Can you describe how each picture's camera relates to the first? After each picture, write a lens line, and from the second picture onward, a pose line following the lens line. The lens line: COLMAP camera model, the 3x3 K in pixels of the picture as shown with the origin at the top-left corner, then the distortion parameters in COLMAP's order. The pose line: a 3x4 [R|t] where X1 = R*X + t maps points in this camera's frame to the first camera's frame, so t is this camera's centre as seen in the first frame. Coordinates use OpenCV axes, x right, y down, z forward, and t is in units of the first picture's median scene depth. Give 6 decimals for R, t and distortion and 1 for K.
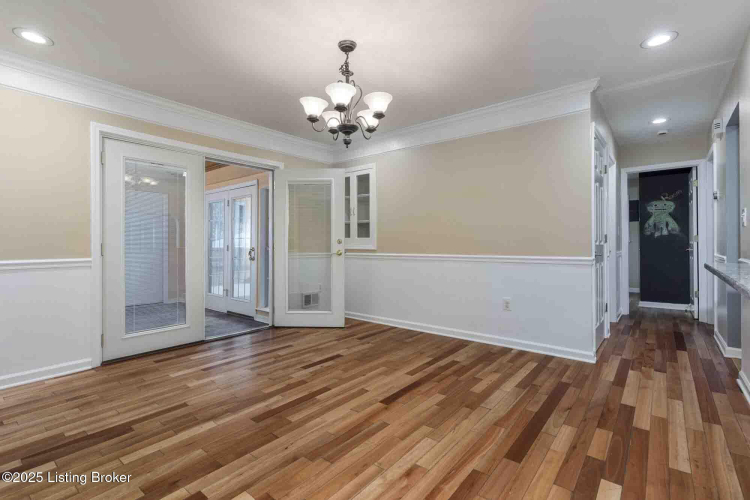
lens RADIAL K [[351.7, 0, 371.9], [0, 351.7, 239.2], [0, 0, 1]] dist [0.008168, -0.000073]
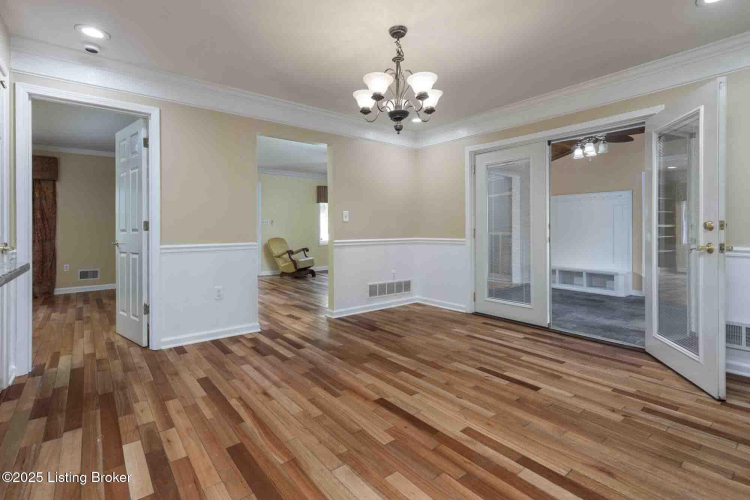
lens RADIAL K [[351.7, 0, 371.9], [0, 351.7, 239.2], [0, 0, 1]] dist [0.008168, -0.000073]
pose [[-0.207605, 0.030151, -0.977748, 0.810277], [0.013708, 0.999516, 0.027912, 0.005762], [0.978117, -0.007608, -0.207918, 1.007433]]
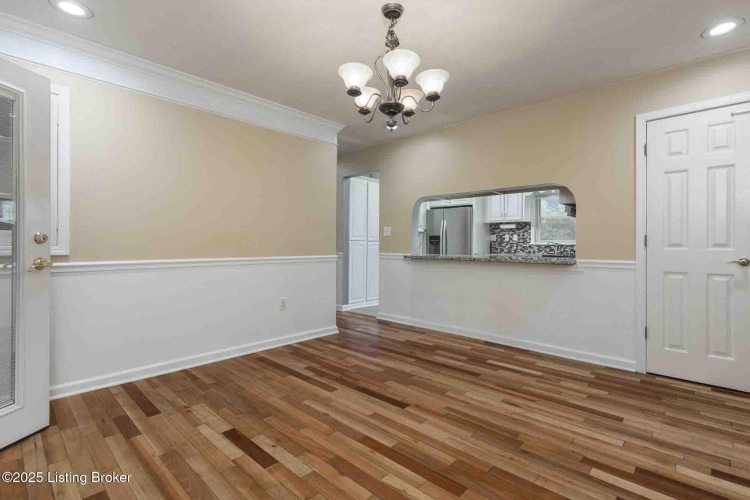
lens RADIAL K [[351.7, 0, 371.9], [0, 351.7, 239.2], [0, 0, 1]] dist [0.008168, -0.000073]
pose [[0.074642, 0.019715, 0.997015, -0.824516], [-0.015400, 0.999708, -0.018615, 0.013837], [-0.997091, -0.013964, 0.074924, 0.874703]]
